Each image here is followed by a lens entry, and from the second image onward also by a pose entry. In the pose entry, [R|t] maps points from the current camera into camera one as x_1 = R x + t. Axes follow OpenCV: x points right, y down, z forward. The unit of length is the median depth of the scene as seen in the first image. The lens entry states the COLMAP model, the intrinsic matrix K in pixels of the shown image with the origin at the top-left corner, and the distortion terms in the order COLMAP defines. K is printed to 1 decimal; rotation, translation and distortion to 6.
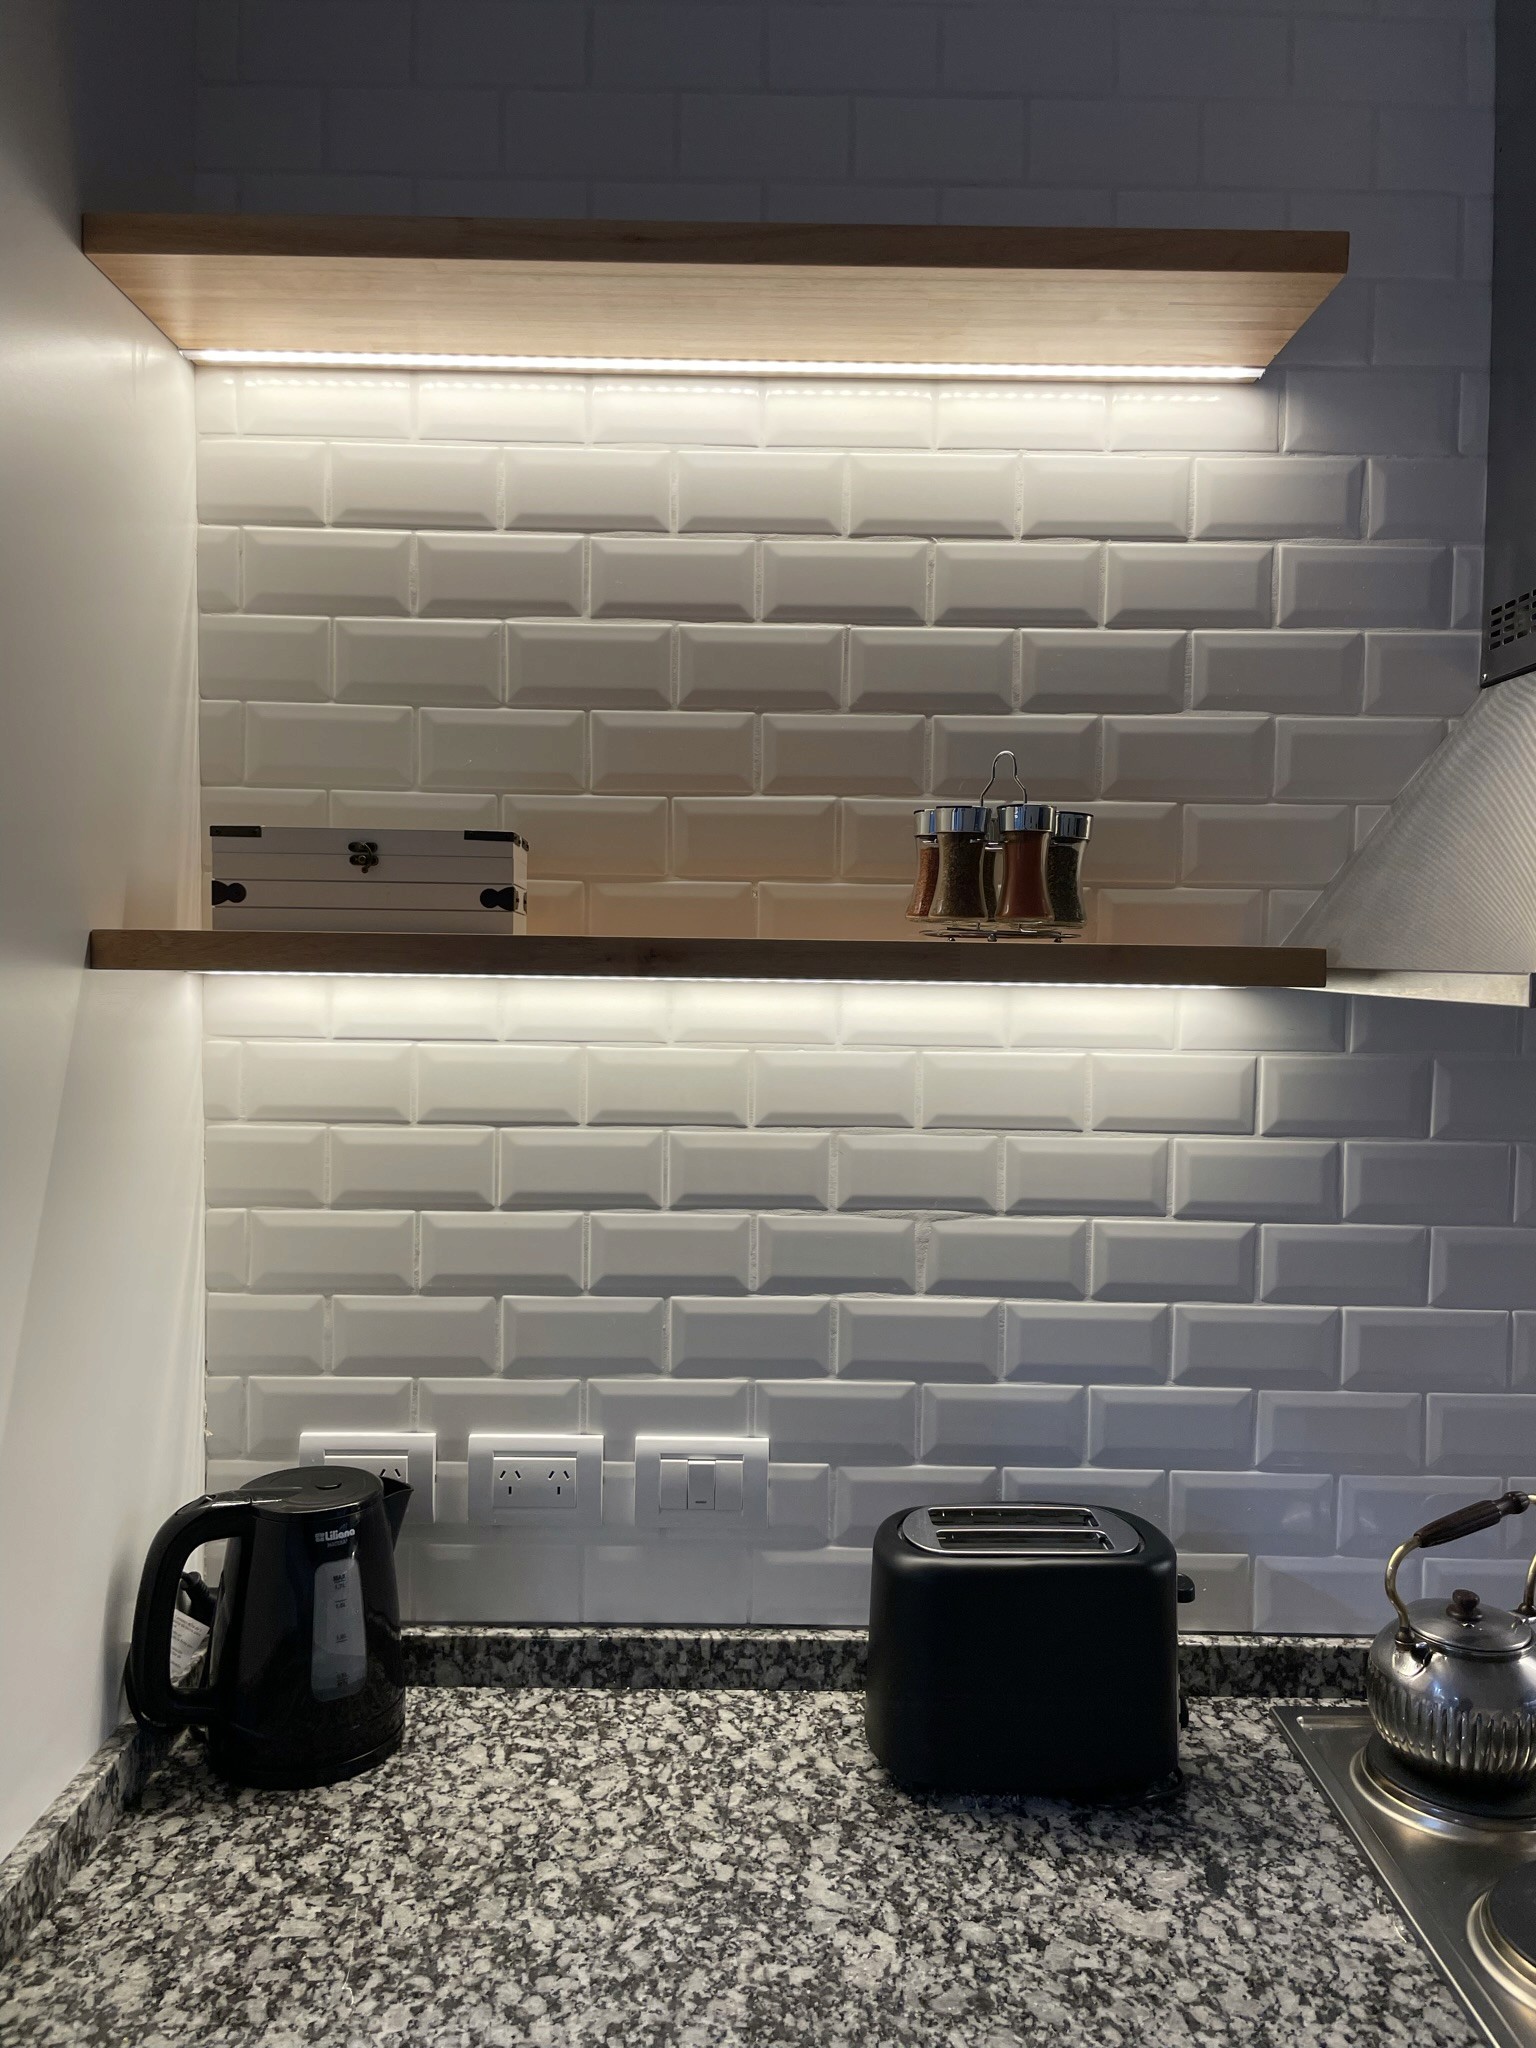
lens RADIAL K [[1562.8, 0, 763.9], [0, 1562.8, 1023.2], [0, 0, 1]] dist [0.088634, -0.114422]
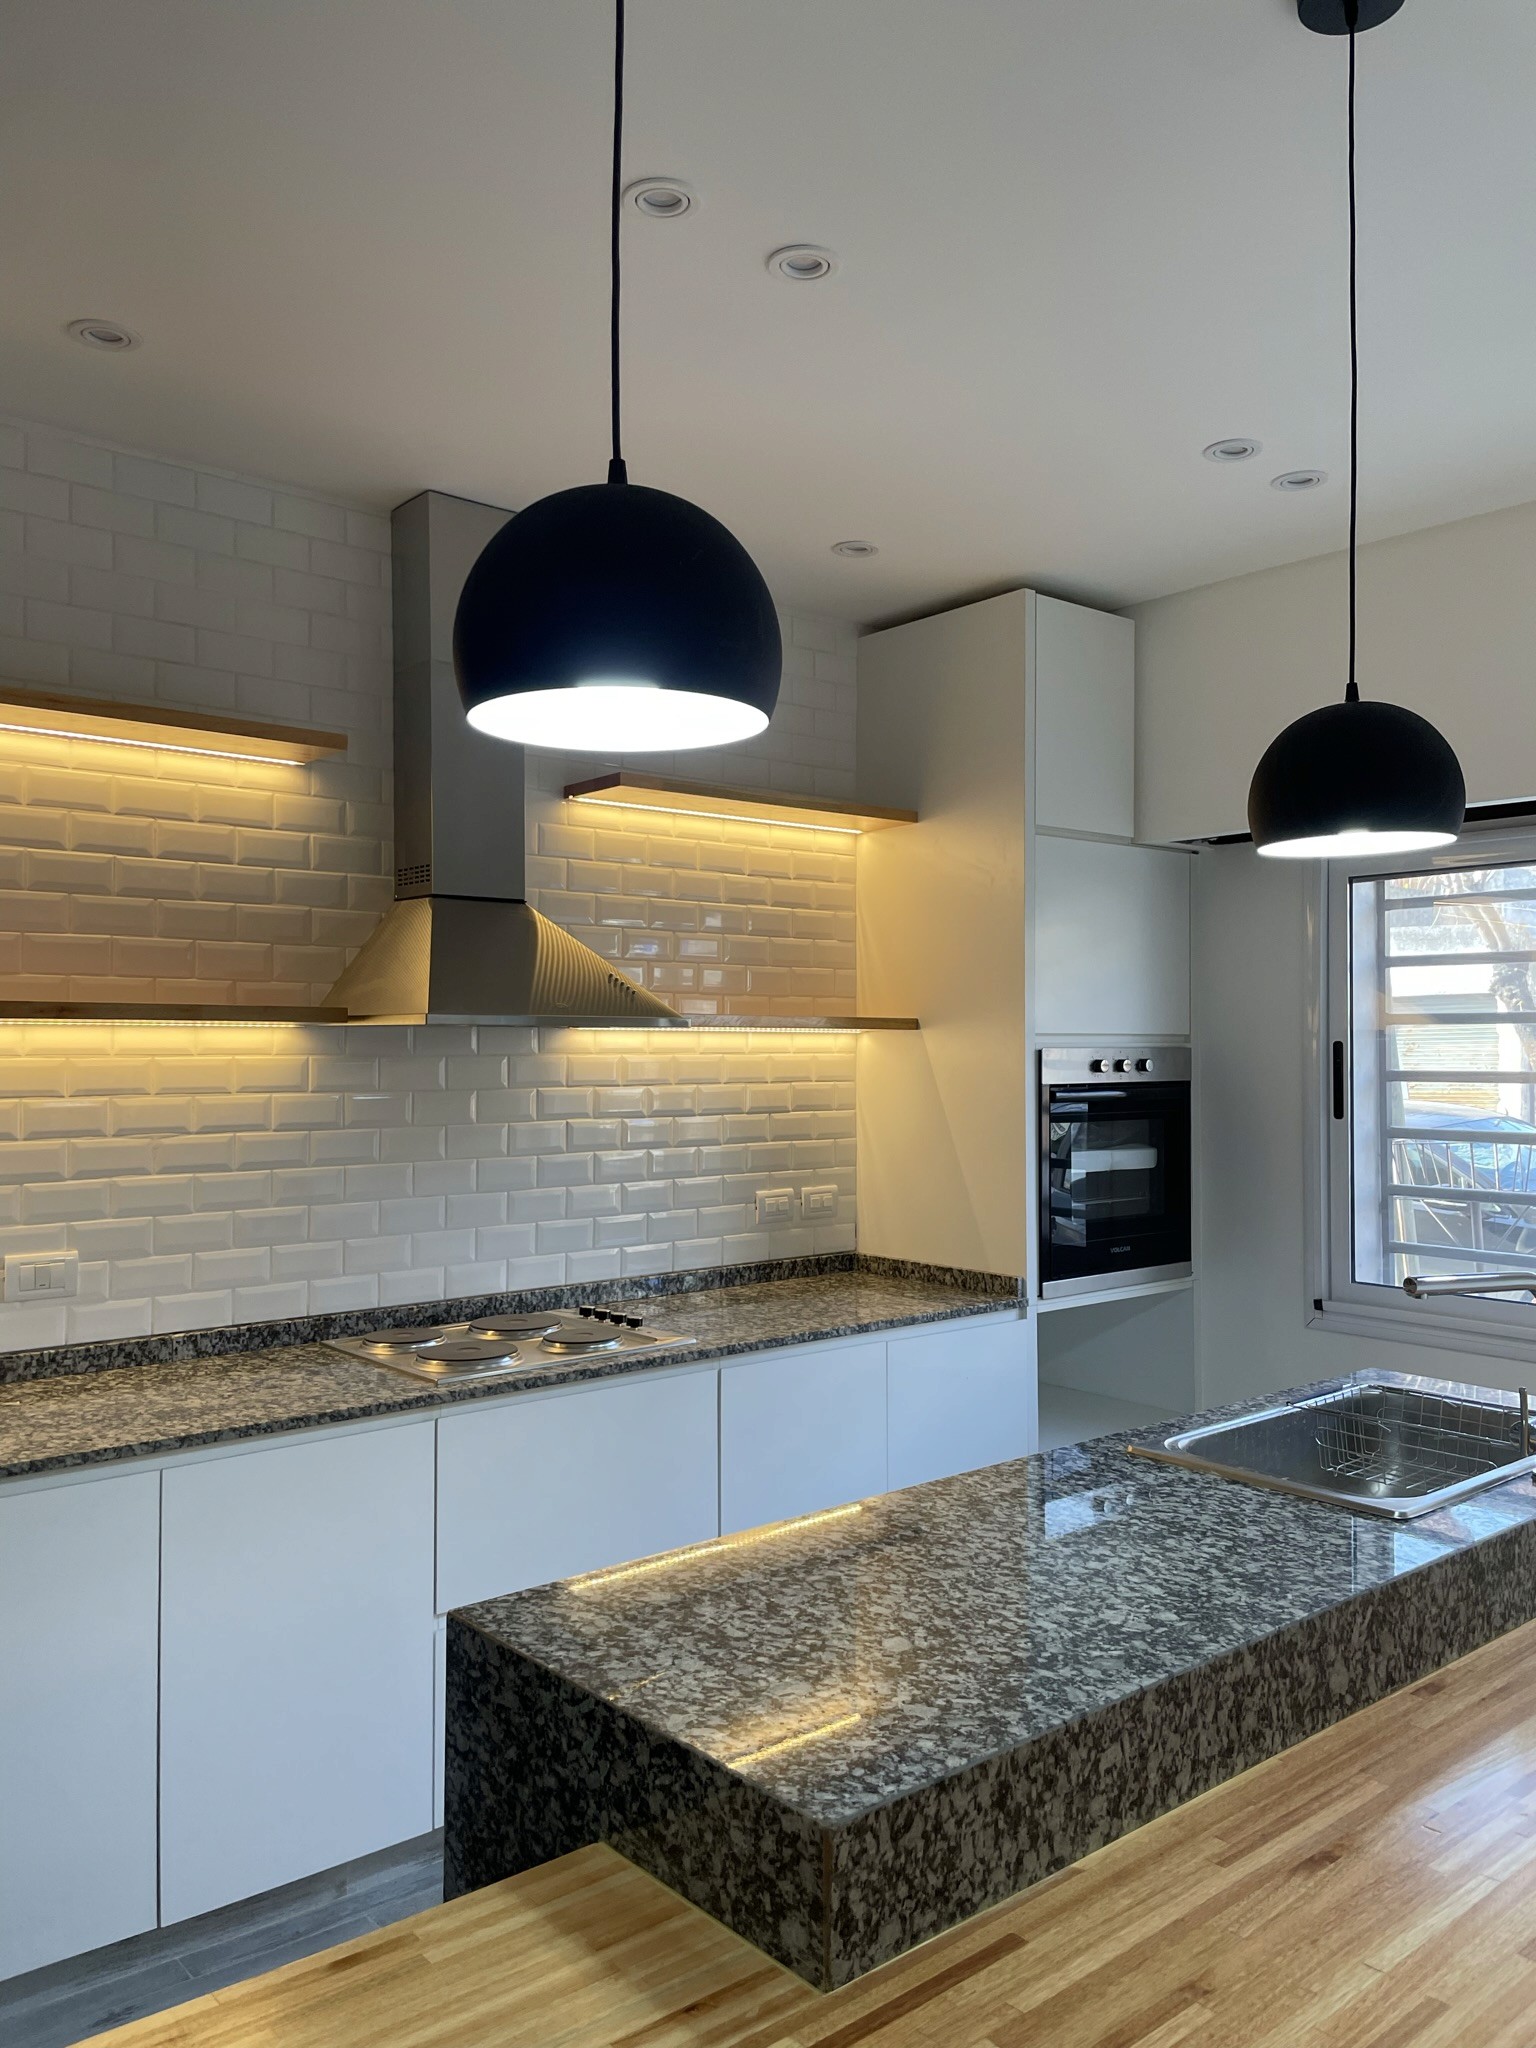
lens RADIAL K [[1562.8, 0, 796.7], [0, 1562.8, 1008.4], [0, 0, 1]] dist [0.088634, -0.114422]
pose [[0.757136, 0.001751, 0.653255, -0.633068], [0.037694, 0.998213, -0.046364, 0.082995], [-0.652169, 0.059728, 0.755717, -1.170068]]
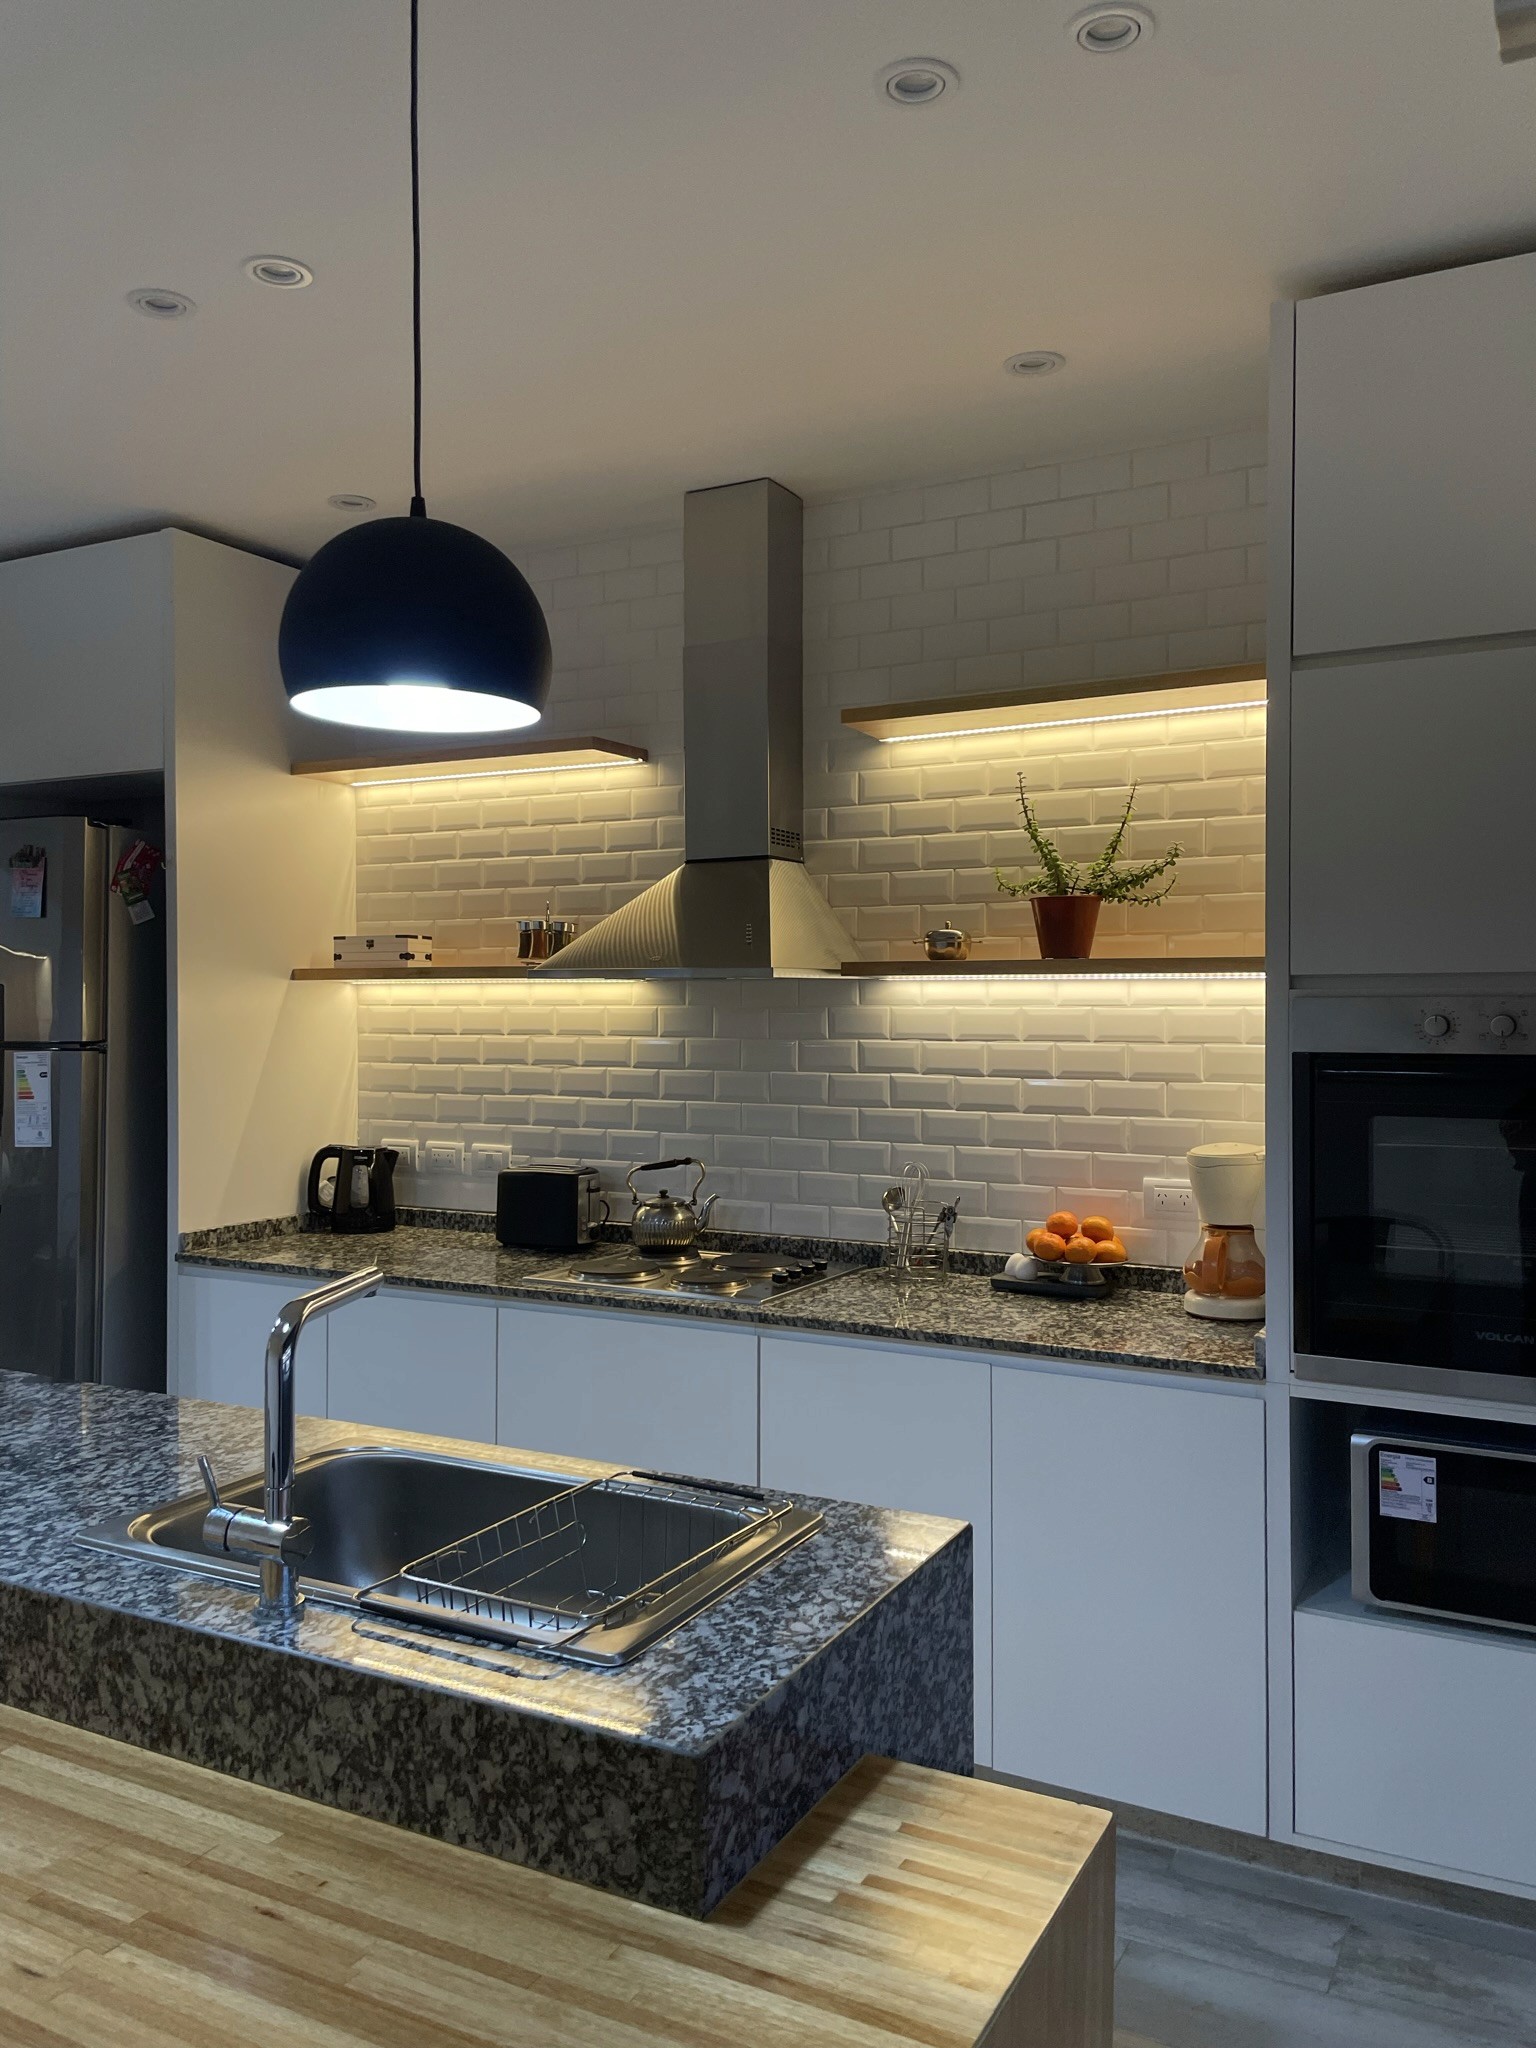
lens RADIAL K [[1562.8, 0, 770.6], [0, 1562.8, 1016.0], [0, 0, 1]] dist [0.088634, -0.114422]
pose [[0.880445, -0.010402, -0.474035, 1.747420], [-0.007884, 0.999300, -0.036572, 0.132370], [0.474083, 0.035937, 0.879746, -1.251618]]
